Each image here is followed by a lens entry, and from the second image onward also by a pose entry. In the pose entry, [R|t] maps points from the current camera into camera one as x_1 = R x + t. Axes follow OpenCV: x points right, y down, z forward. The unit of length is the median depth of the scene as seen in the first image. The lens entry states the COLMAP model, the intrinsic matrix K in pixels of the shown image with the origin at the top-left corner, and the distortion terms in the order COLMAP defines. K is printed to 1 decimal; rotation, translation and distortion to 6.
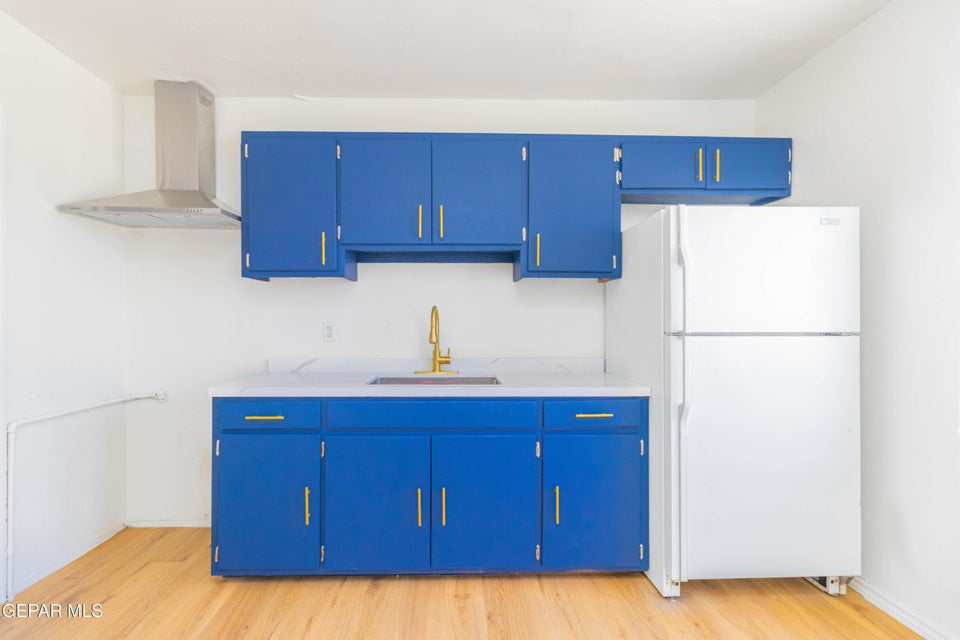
lens RADIAL K [[445.4, 0, 470.0], [0, 445.4, 321.6], [0, 0, 1]] dist [-0.001659, 0.000787]
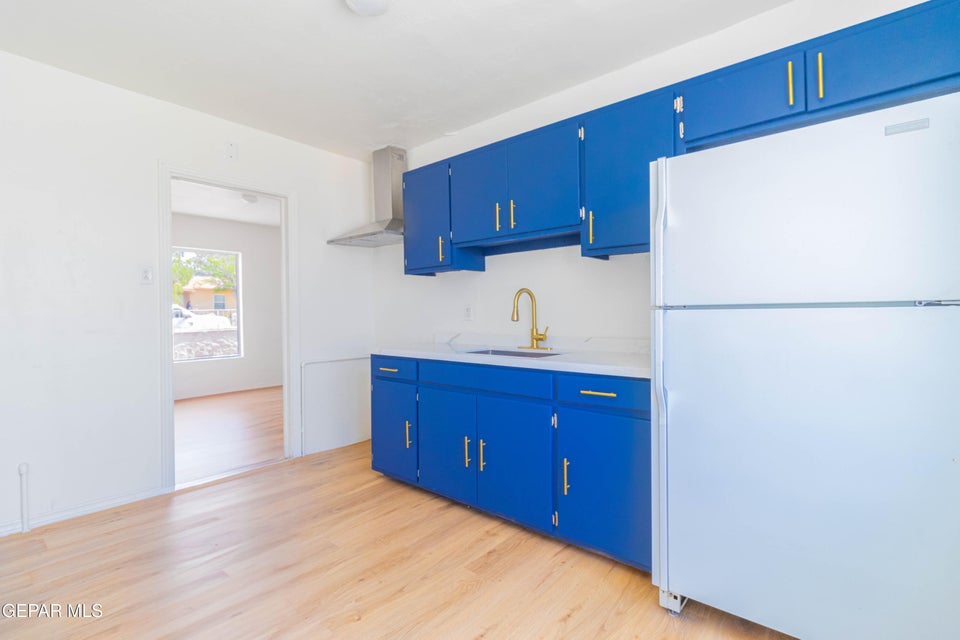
lens RADIAL K [[445.4, 0, 476.2], [0, 445.4, 311.5], [0, 0, 1]] dist [-0.001659, 0.000787]
pose [[0.742099, -0.012152, -0.670180, 0.647449], [0.012673, 0.999911, -0.004098, 0.029278], [0.670171, -0.005452, 0.742187, 0.089254]]
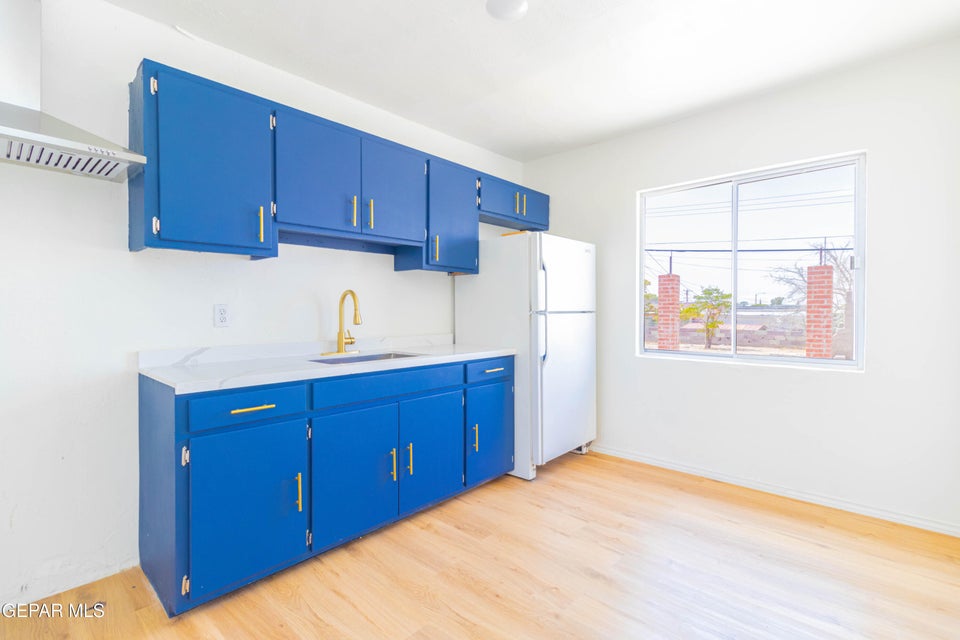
lens RADIAL K [[445.4, 0, 480.5], [0, 445.4, 313.7], [0, 0, 1]] dist [-0.001659, 0.000787]
pose [[0.692106, -0.009065, 0.721739, -0.690014], [0.002731, 0.999947, 0.009941, 0.012969], [-0.721791, -0.004909, 0.692094, 0.035255]]
